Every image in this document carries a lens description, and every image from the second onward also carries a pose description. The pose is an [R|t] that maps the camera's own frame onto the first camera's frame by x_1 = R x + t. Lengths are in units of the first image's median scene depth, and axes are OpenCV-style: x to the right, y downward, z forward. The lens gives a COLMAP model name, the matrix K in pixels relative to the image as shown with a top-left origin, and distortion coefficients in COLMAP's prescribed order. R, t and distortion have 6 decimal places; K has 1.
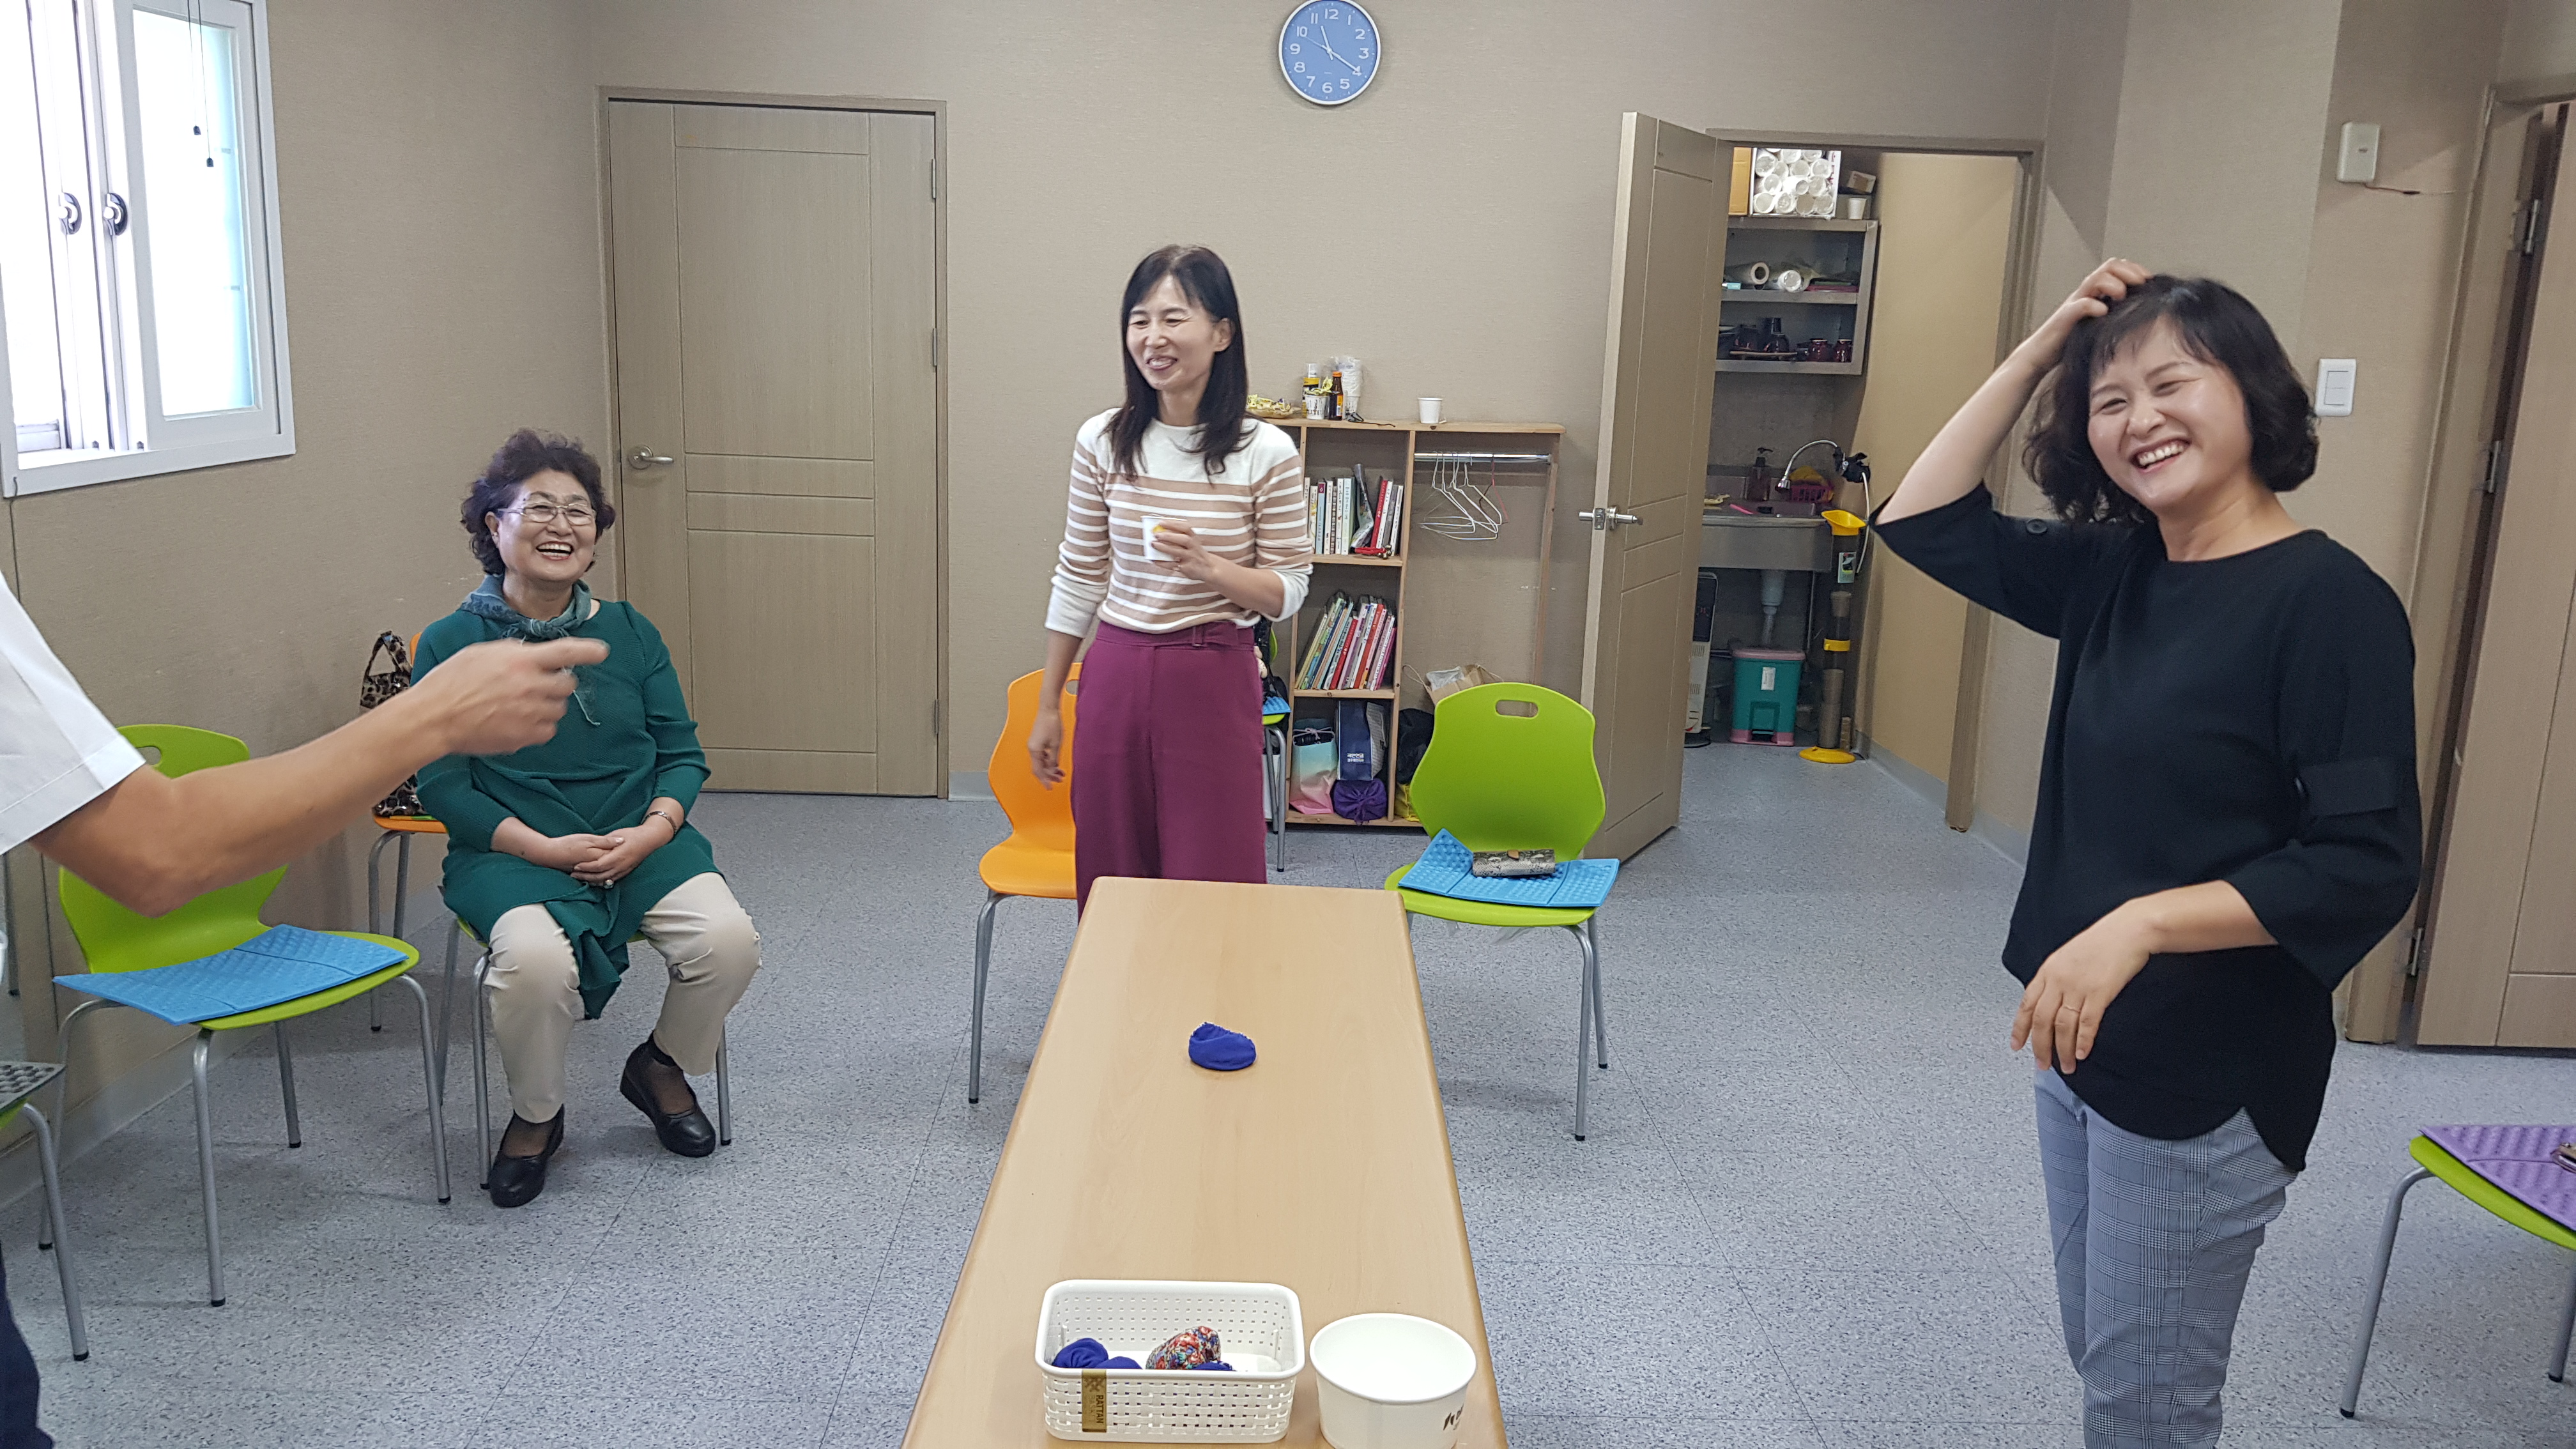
lens RADIAL K [[2009.8, 0, 1298.2], [0, 2009.8, 735.2], [0, 0, 1]] dist [0.060368, -0.097731]
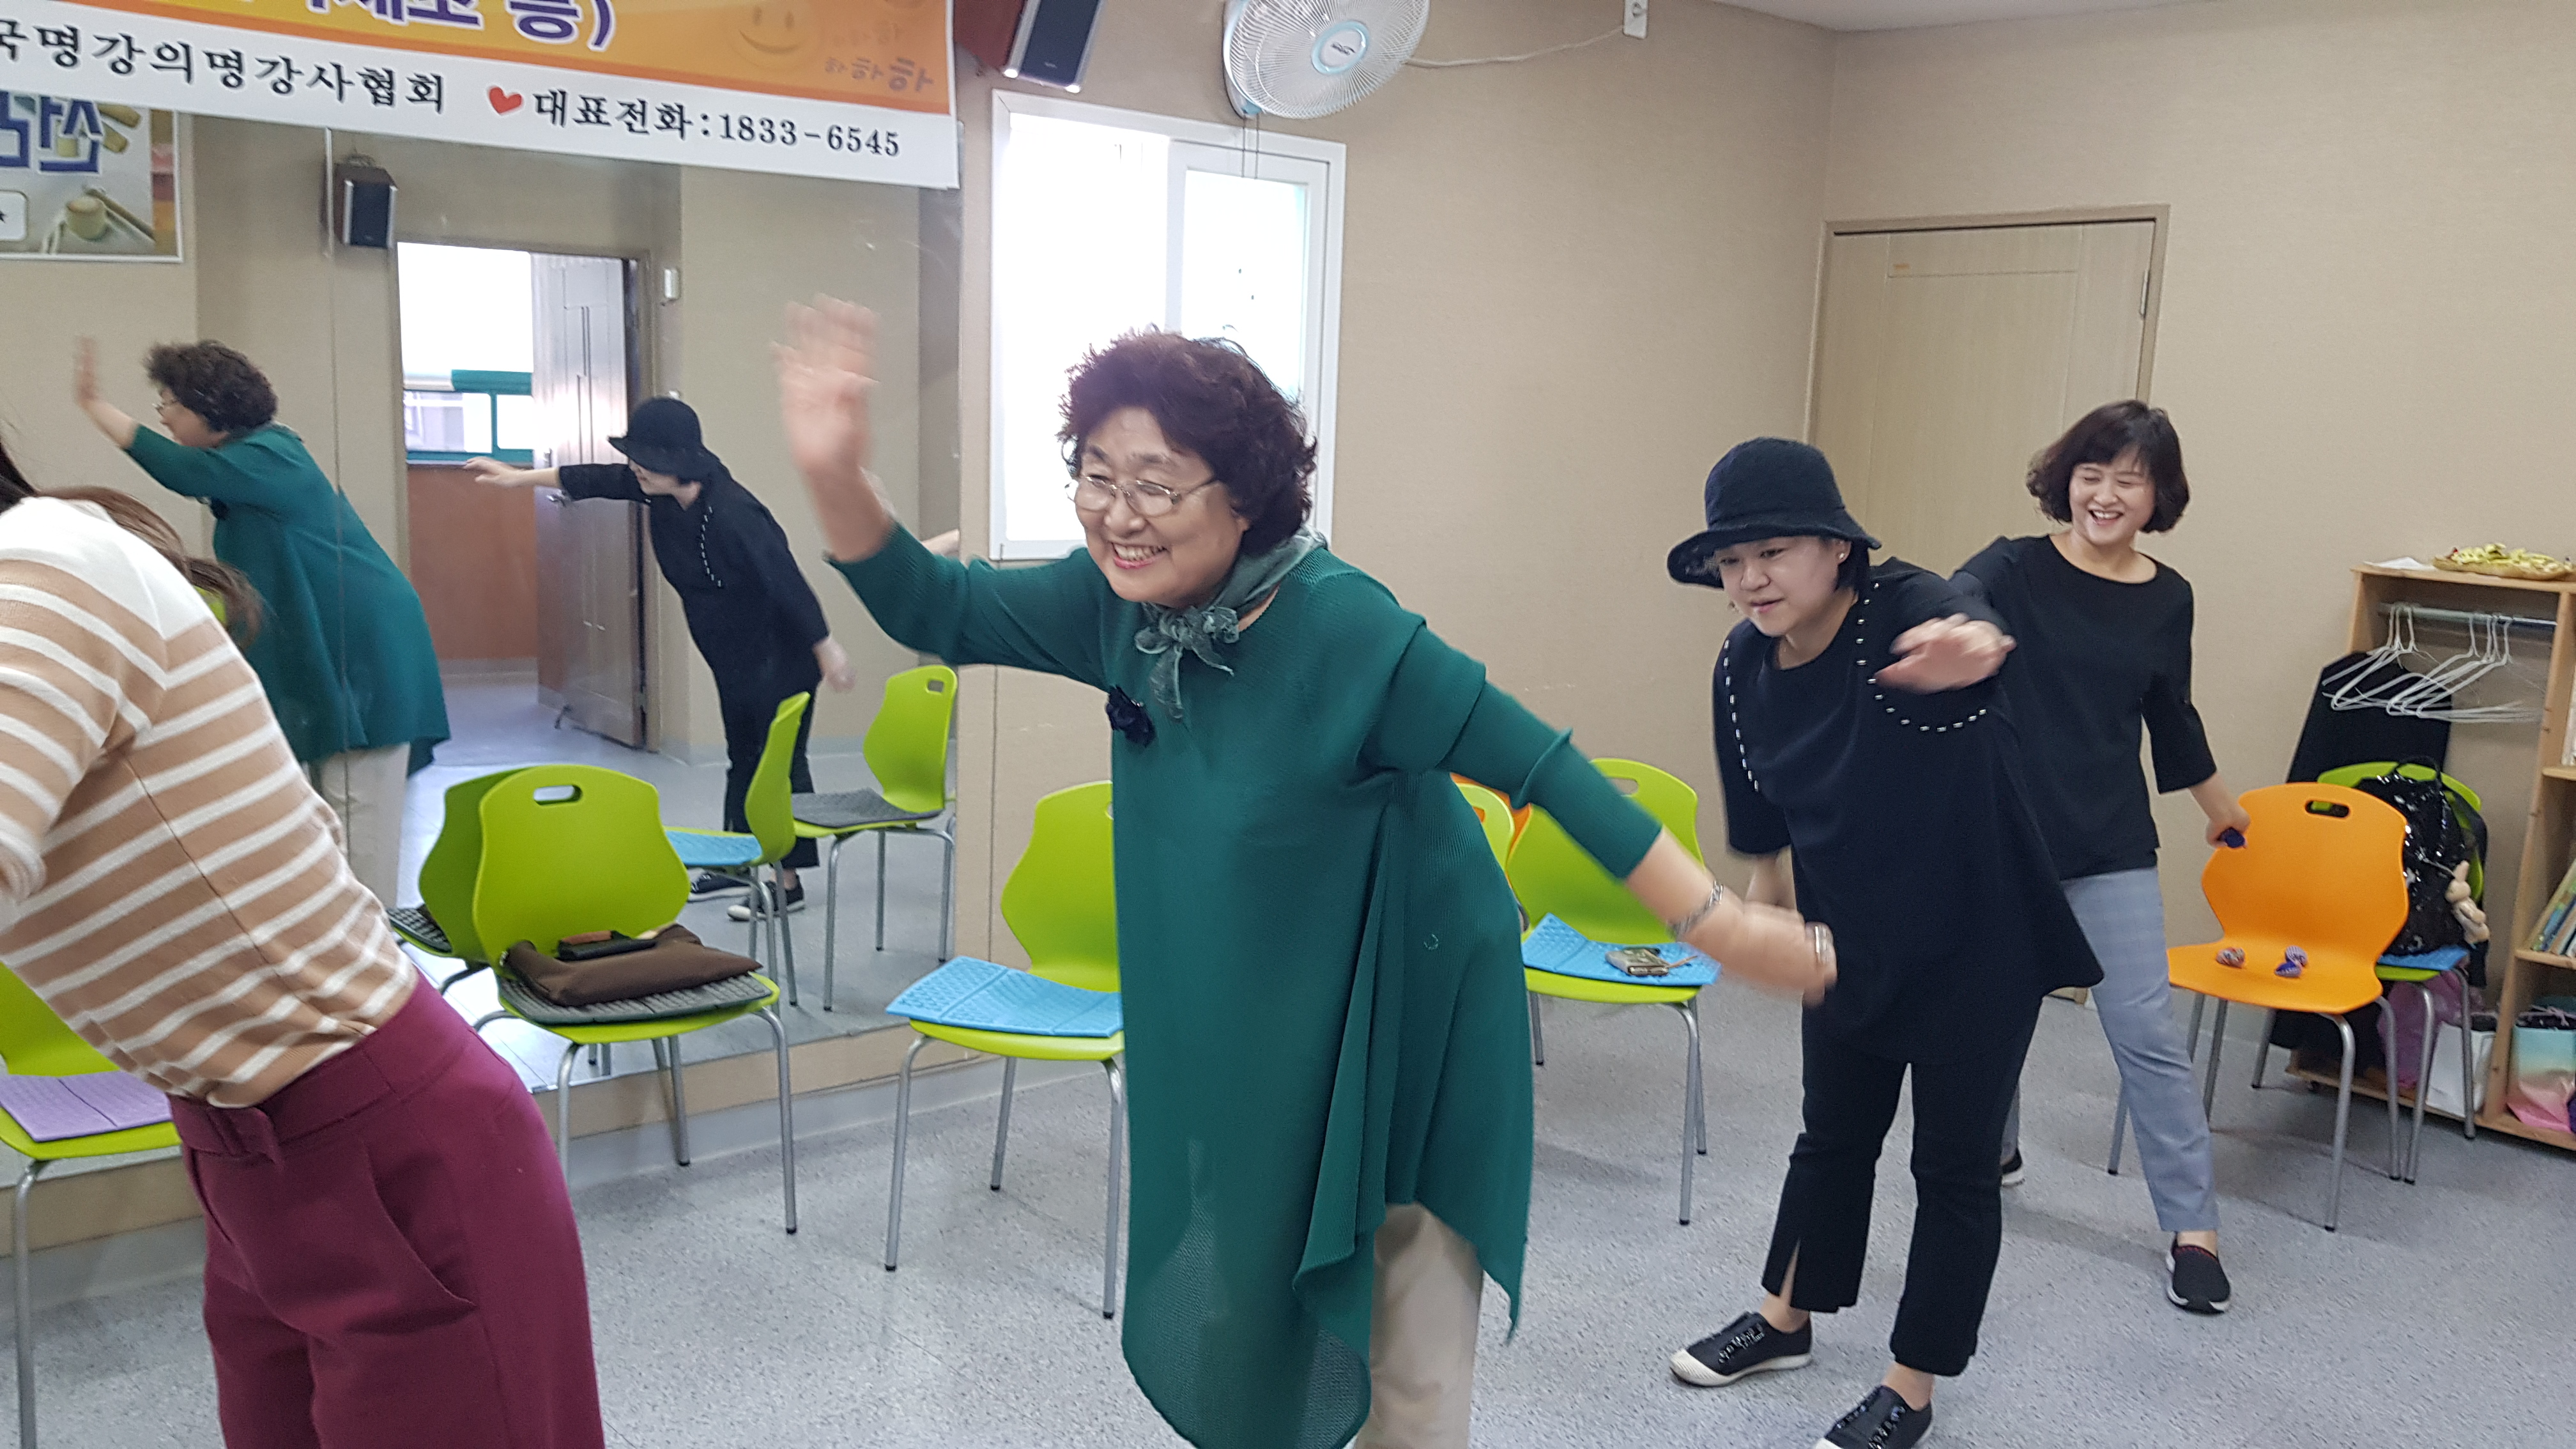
lens RADIAL K [[2009.8, 0, 1306.1], [0, 2009.8, 738.6], [0, 0, 1]] dist [0.060368, -0.097731]
pose [[0.667164, 0.105546, -0.737395, 0.242321], [-0.170194, 0.985326, -0.012951, -0.013461], [0.725208, 0.134140, 0.675337, 0.174373]]
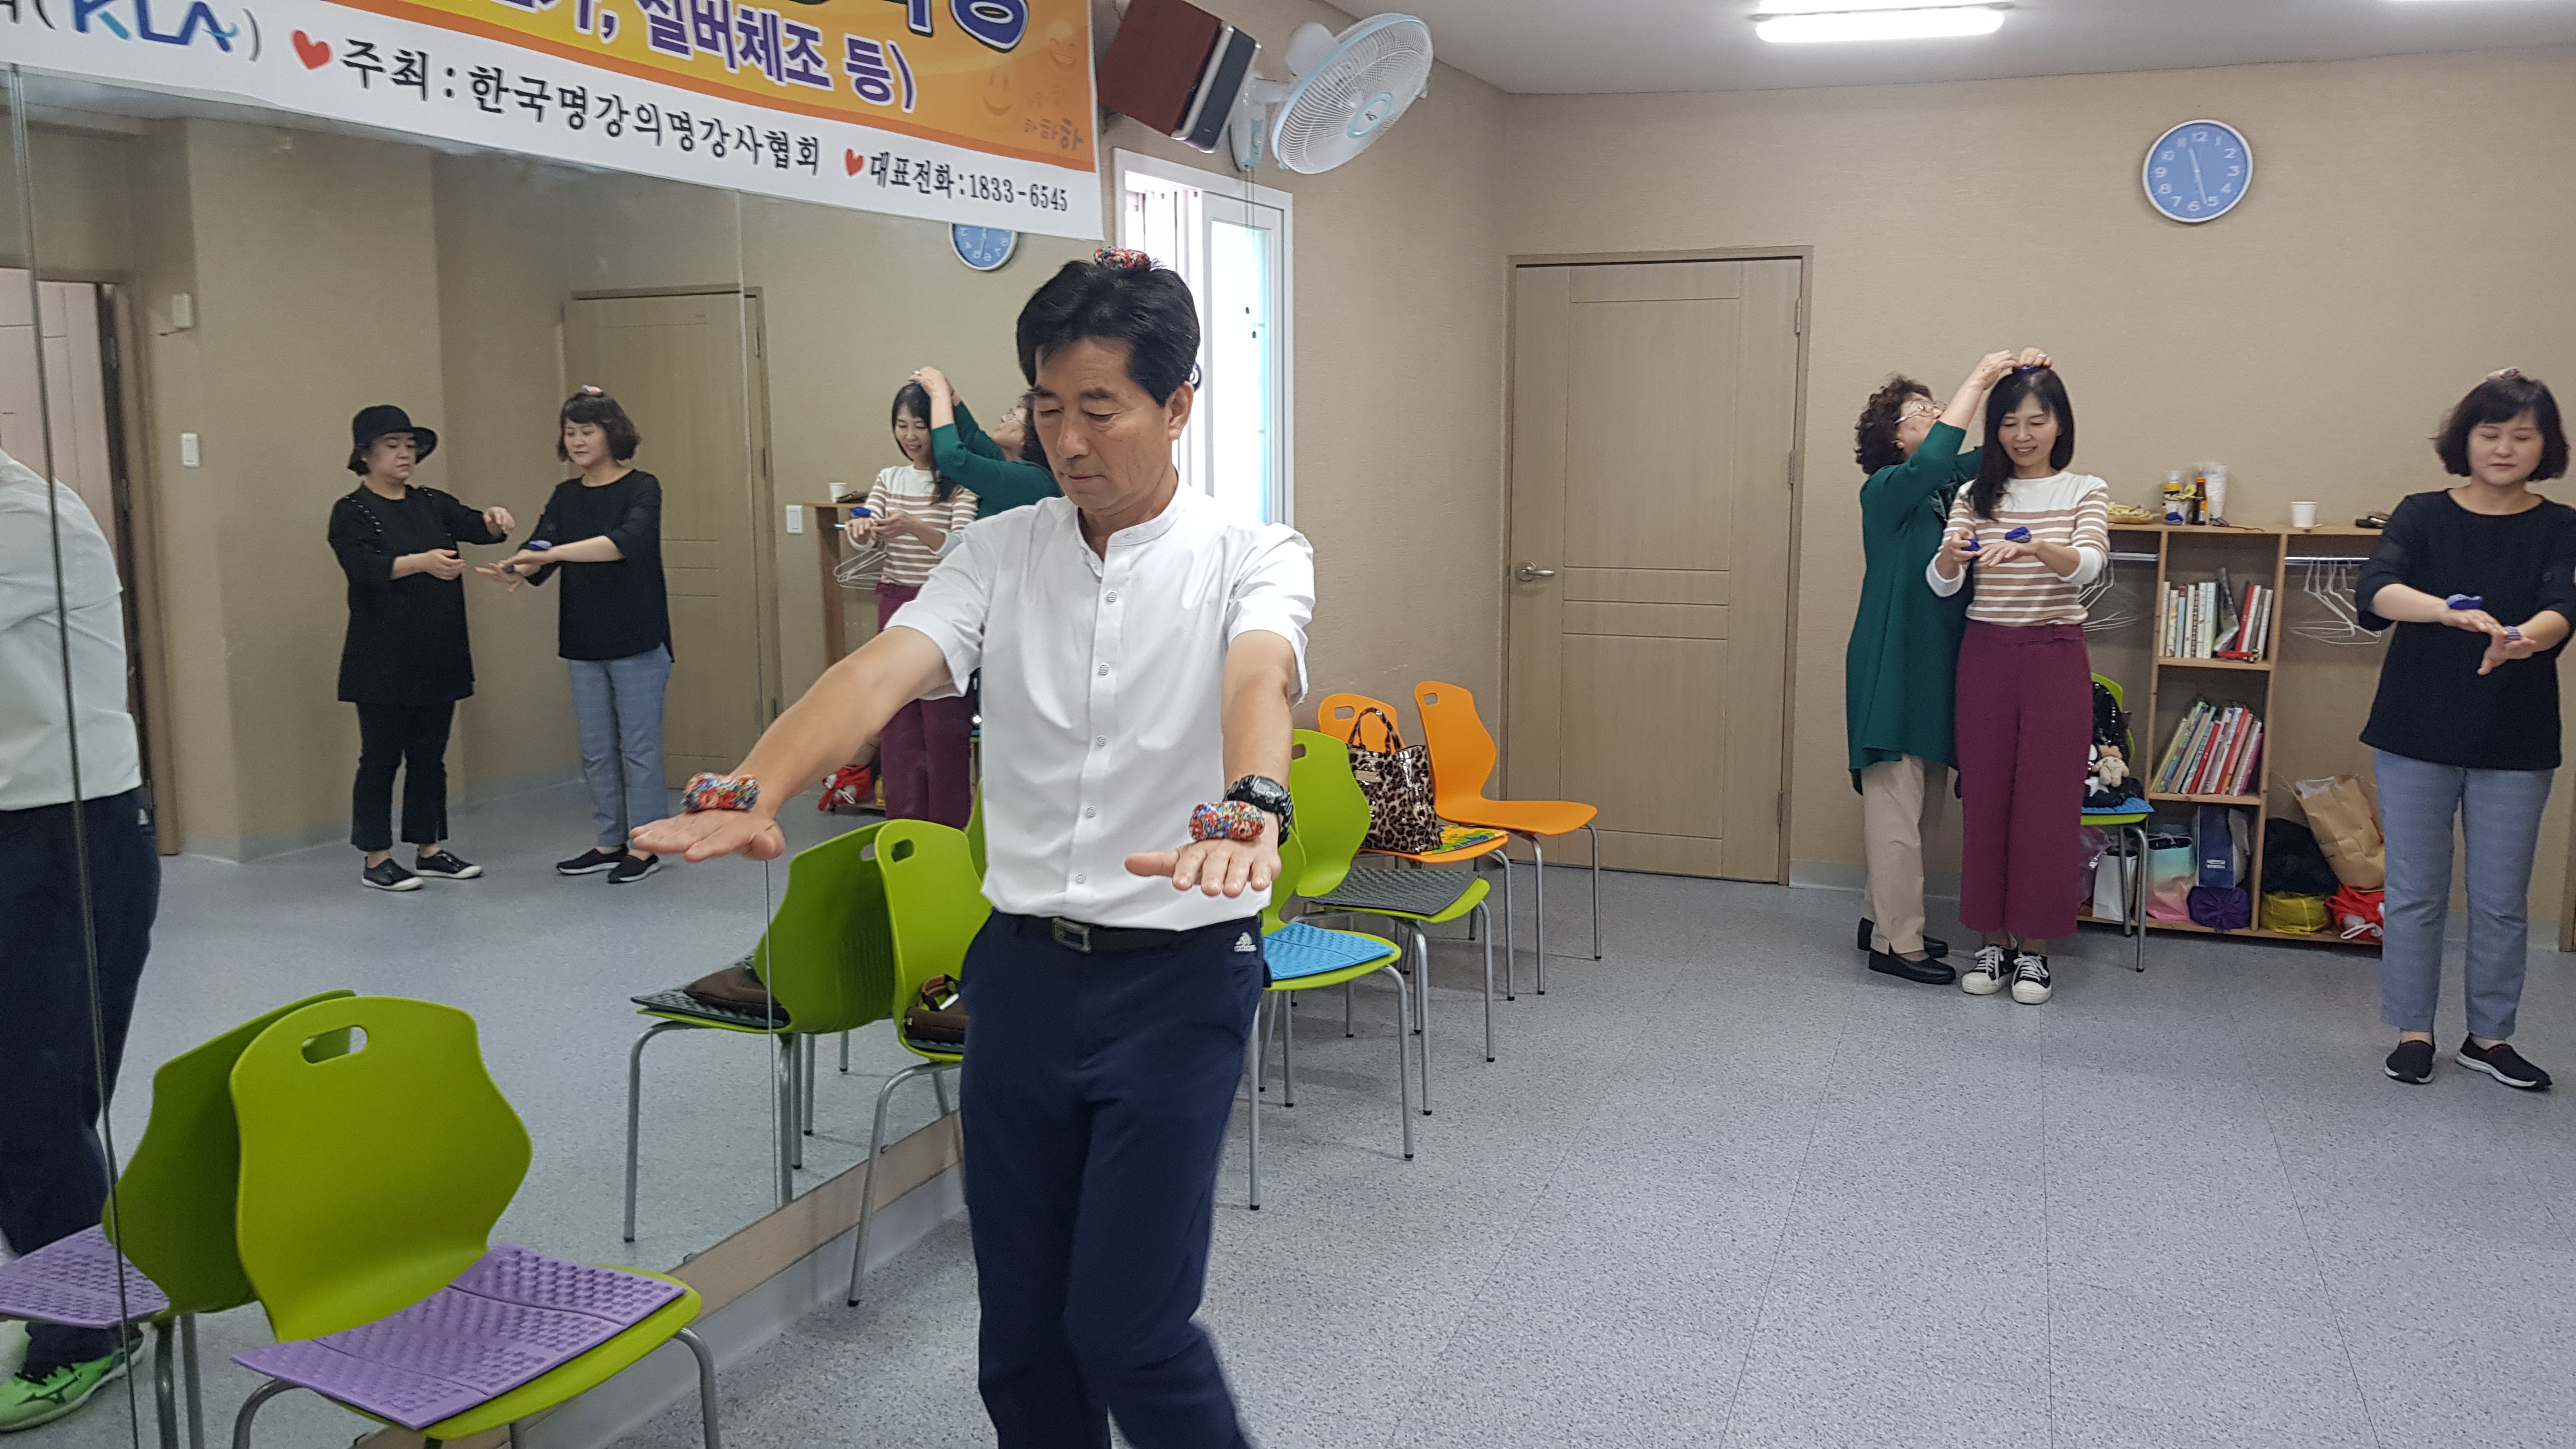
lens RADIAL K [[2009.8, 0, 1297.8], [0, 2009.8, 697.5], [0, 0, 1]] dist [0.060368, -0.097731]
pose [[0.927557, 0.014390, -0.373404, -0.019547], [-0.046993, 0.995817, -0.078356, 0.029694], [0.370715, 0.090226, 0.924354, -0.096660]]
